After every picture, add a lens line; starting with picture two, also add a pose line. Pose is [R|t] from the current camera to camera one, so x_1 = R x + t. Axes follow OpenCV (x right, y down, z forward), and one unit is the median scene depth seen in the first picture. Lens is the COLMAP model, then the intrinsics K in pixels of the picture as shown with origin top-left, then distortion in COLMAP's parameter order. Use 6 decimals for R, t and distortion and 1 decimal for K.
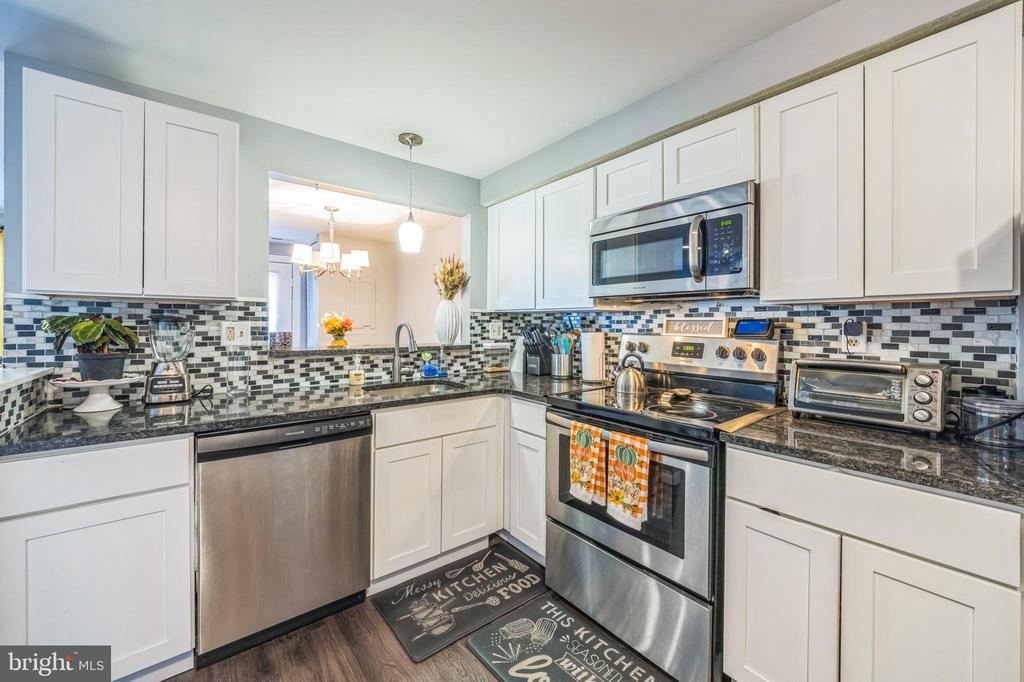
lens RADIAL K [[401.7, 0, 510.0], [0, 401.7, 327.4], [0, 0, 1]] dist [0.000332, -0.000152]
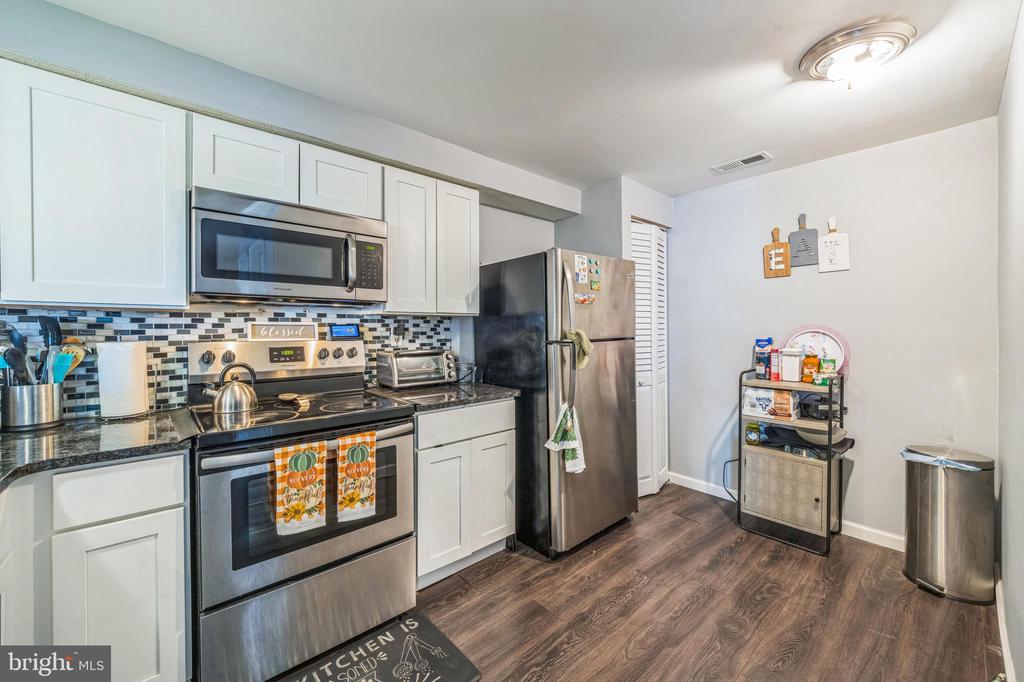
lens RADIAL K [[401.7, 0, 510.0], [0, 401.7, 327.4], [0, 0, 1]] dist [0.000332, -0.000152]
pose [[-0.050152, -0.003977, 0.998734, -0.713055], [0.007322, 0.999964, 0.004350, -0.014360], [-0.998715, 0.007531, -0.050121, 0.594886]]
